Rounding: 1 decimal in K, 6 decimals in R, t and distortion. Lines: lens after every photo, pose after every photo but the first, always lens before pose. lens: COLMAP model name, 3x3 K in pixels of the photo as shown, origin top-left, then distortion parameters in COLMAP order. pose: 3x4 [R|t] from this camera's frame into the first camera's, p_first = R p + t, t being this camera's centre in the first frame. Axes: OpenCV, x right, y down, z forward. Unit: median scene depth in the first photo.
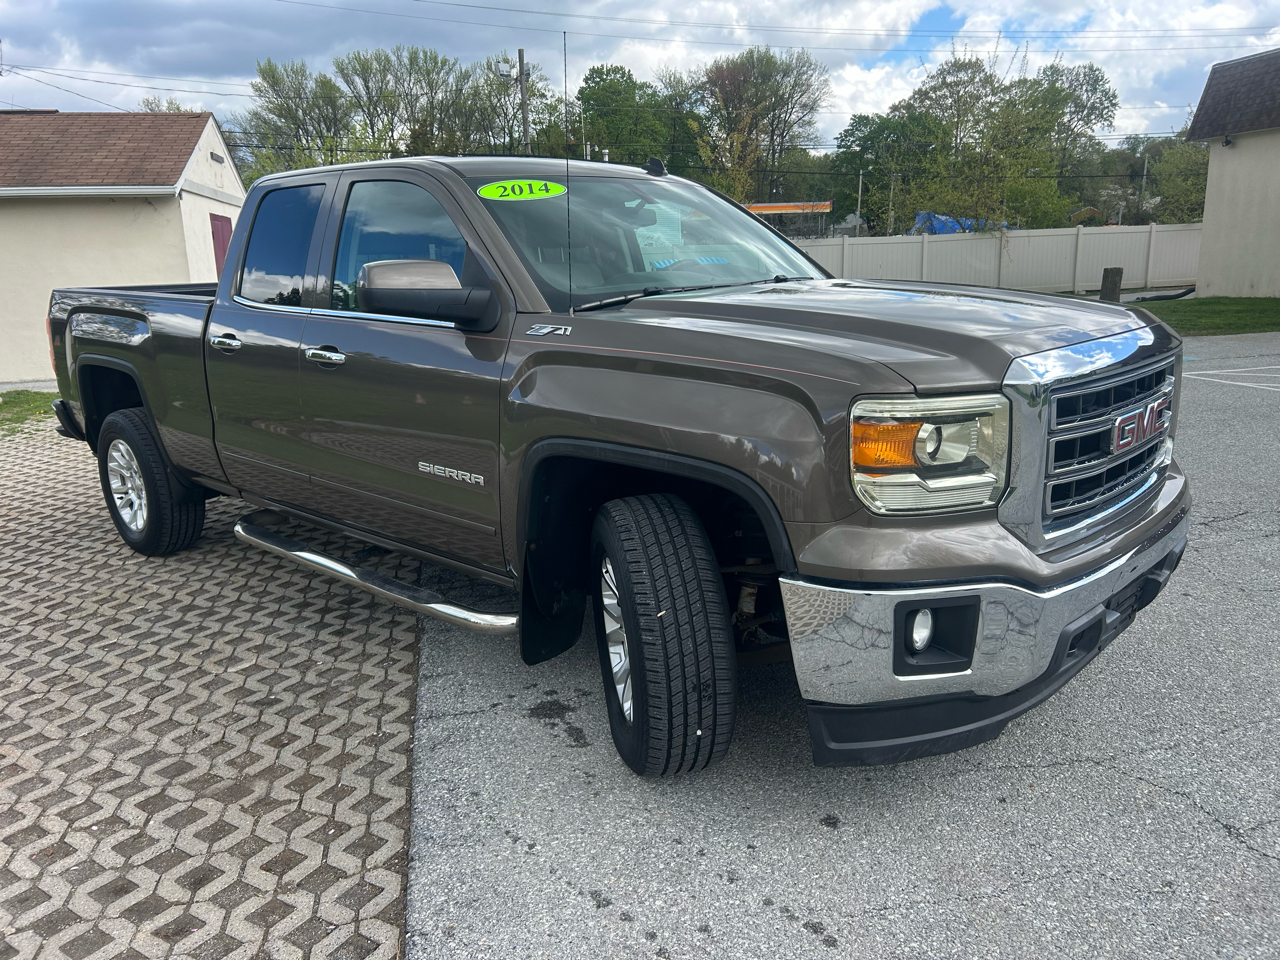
lens RADIAL K [[969.2, 0, 642.1], [0, 969.2, 464.3], [0, 0, 1]] dist [0.027304, -0.031022]
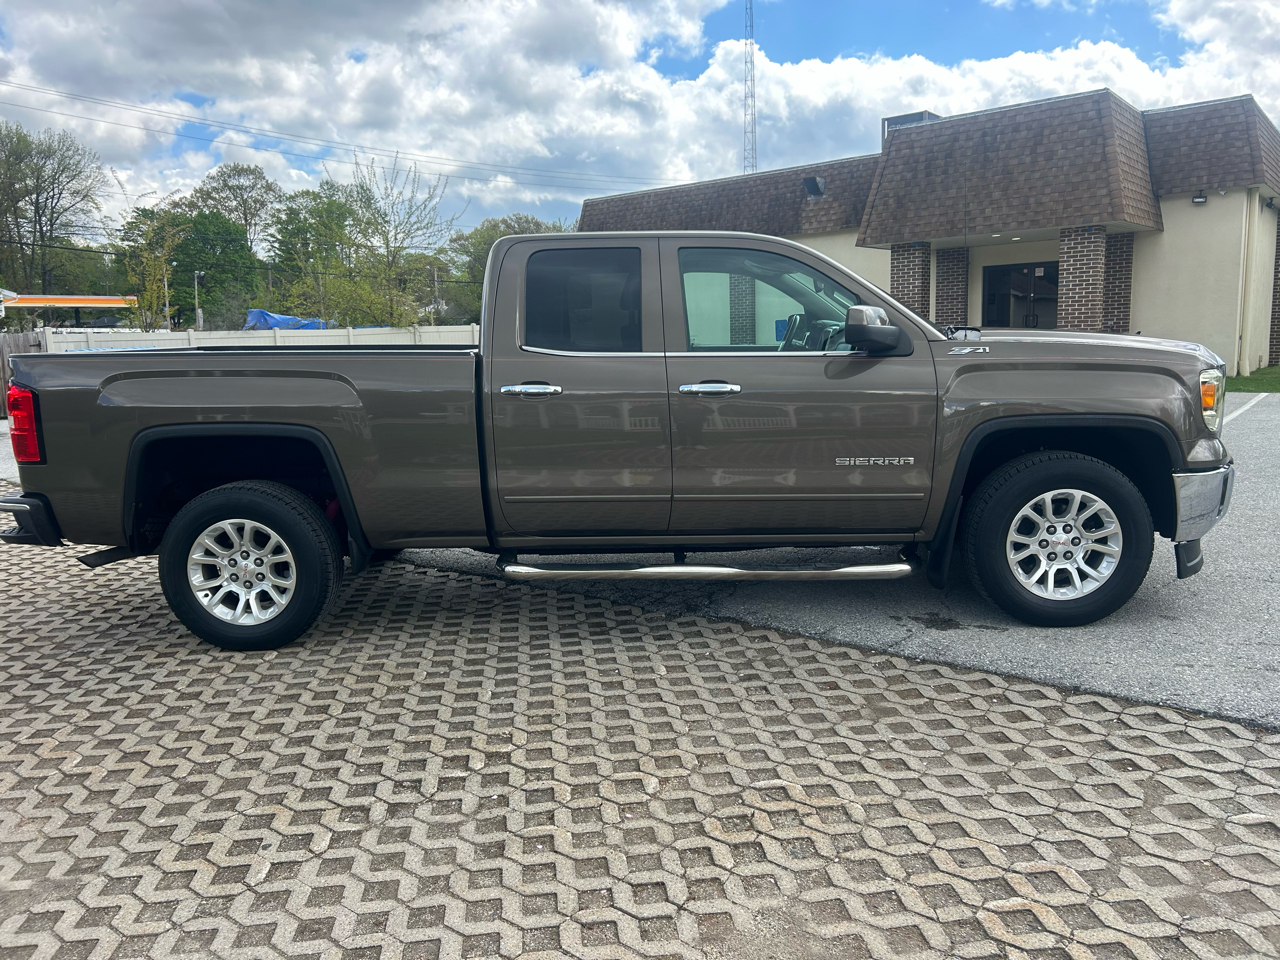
lens RADIAL K [[982.5, 0, 637.9], [0, 982.5, 443.1], [0, 0, 1]] dist [0.034023, -0.041748]
pose [[0.759043, -0.061672, 0.648113, -1.346845], [0.141774, 0.987270, -0.072095, 0.039559], [-0.635416, 0.146609, 0.758124, 0.176068]]
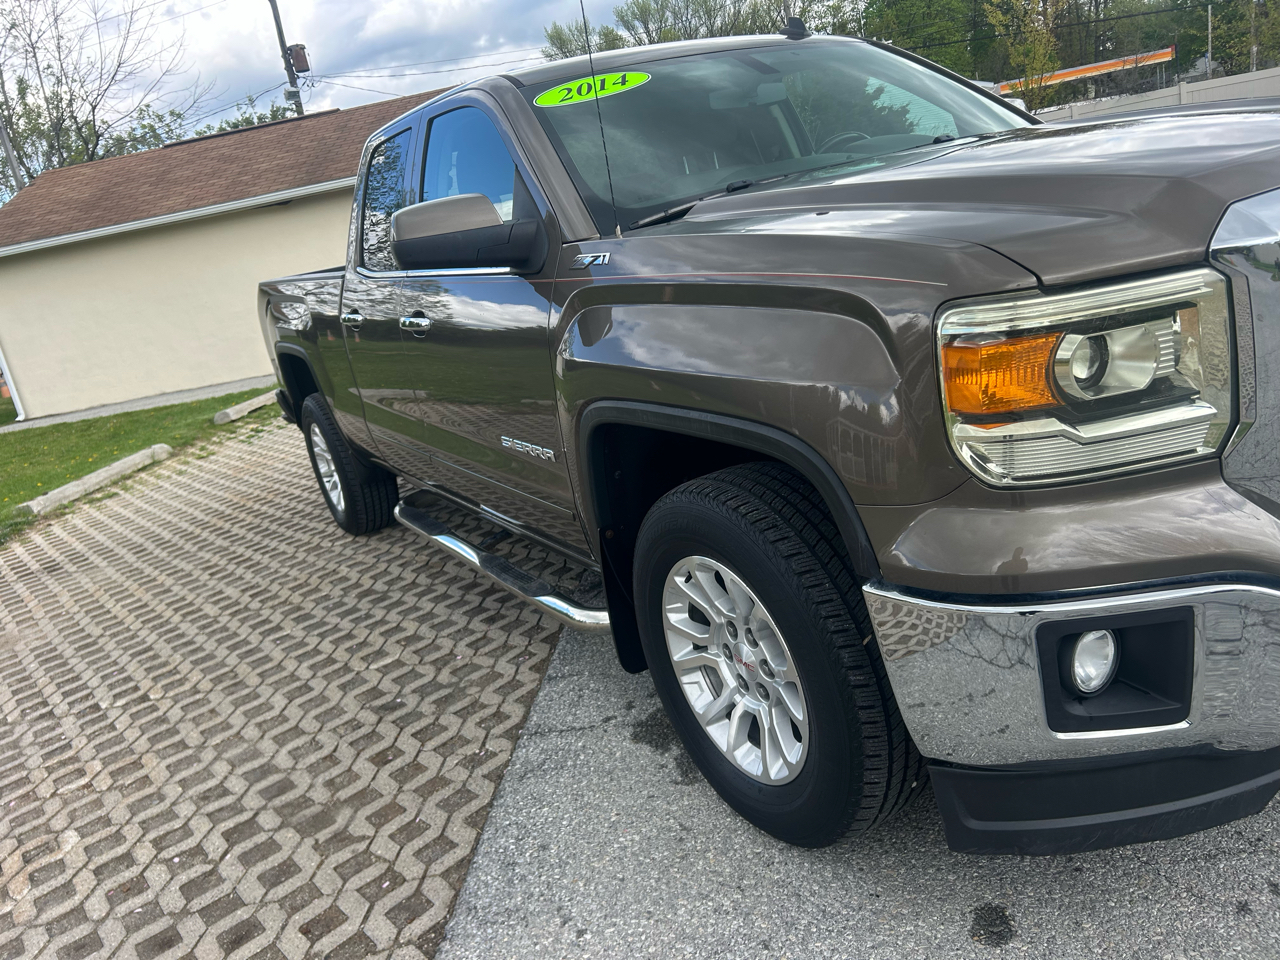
lens RADIAL K [[982.5, 0, 637.9], [0, 982.5, 443.1], [0, 0, 1]] dist [0.034023, -0.041748]
pose [[0.942689, -0.077087, -0.324646, 0.169972], [0.093687, 0.994958, 0.035792, -0.015221], [0.320250, -0.064156, 0.945158, 0.234845]]
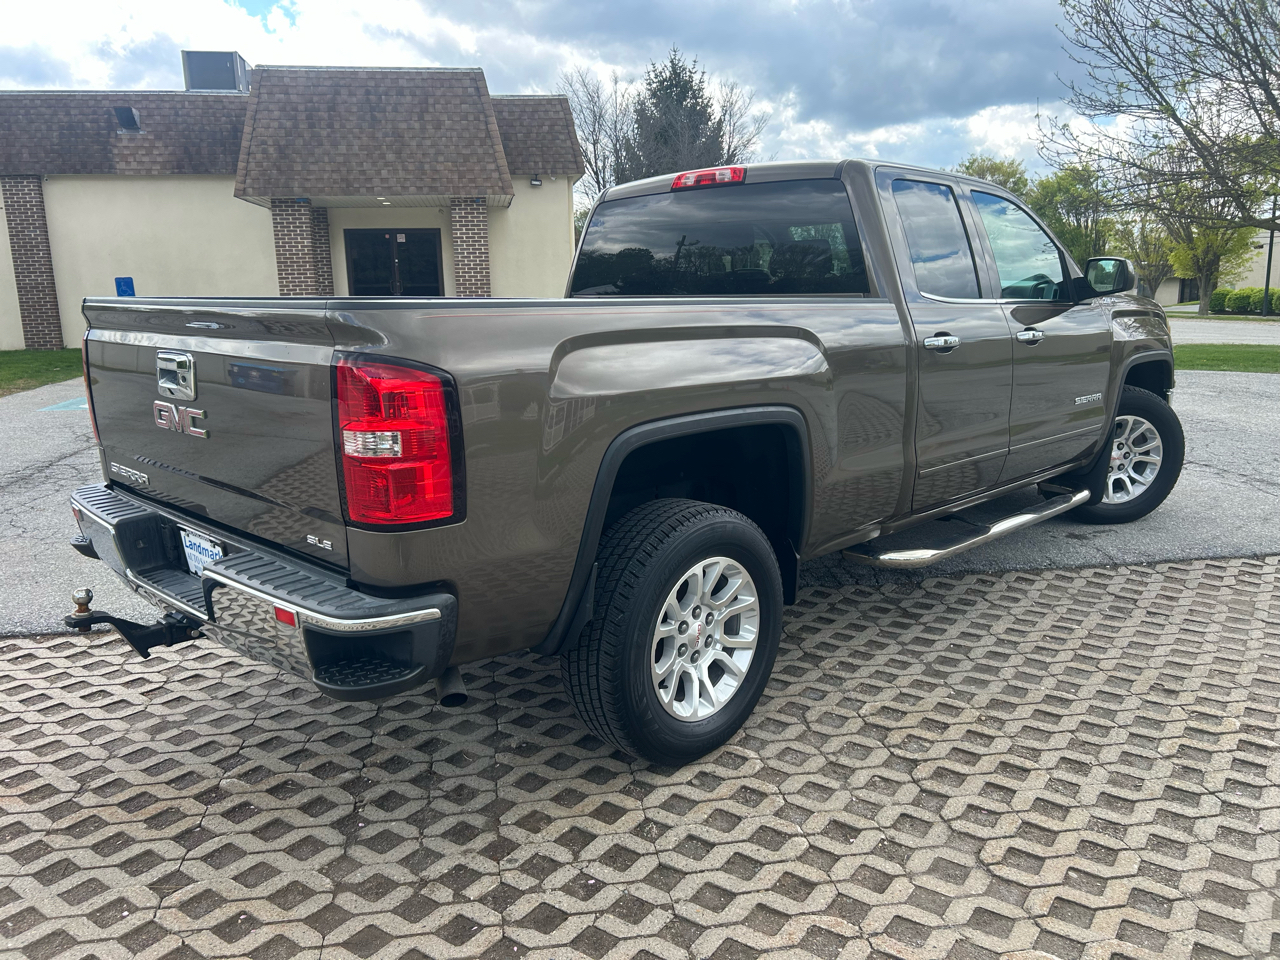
lens RADIAL K [[969.2, 0, 642.1], [0, 969.2, 464.3], [0, 0, 1]] dist [0.027304, -0.031022]
pose [[0.021949, -0.152403, 0.988075, -1.753512], [0.221857, 0.964414, 0.143826, -0.271001], [-0.974832, 0.216054, 0.054979, 1.623952]]
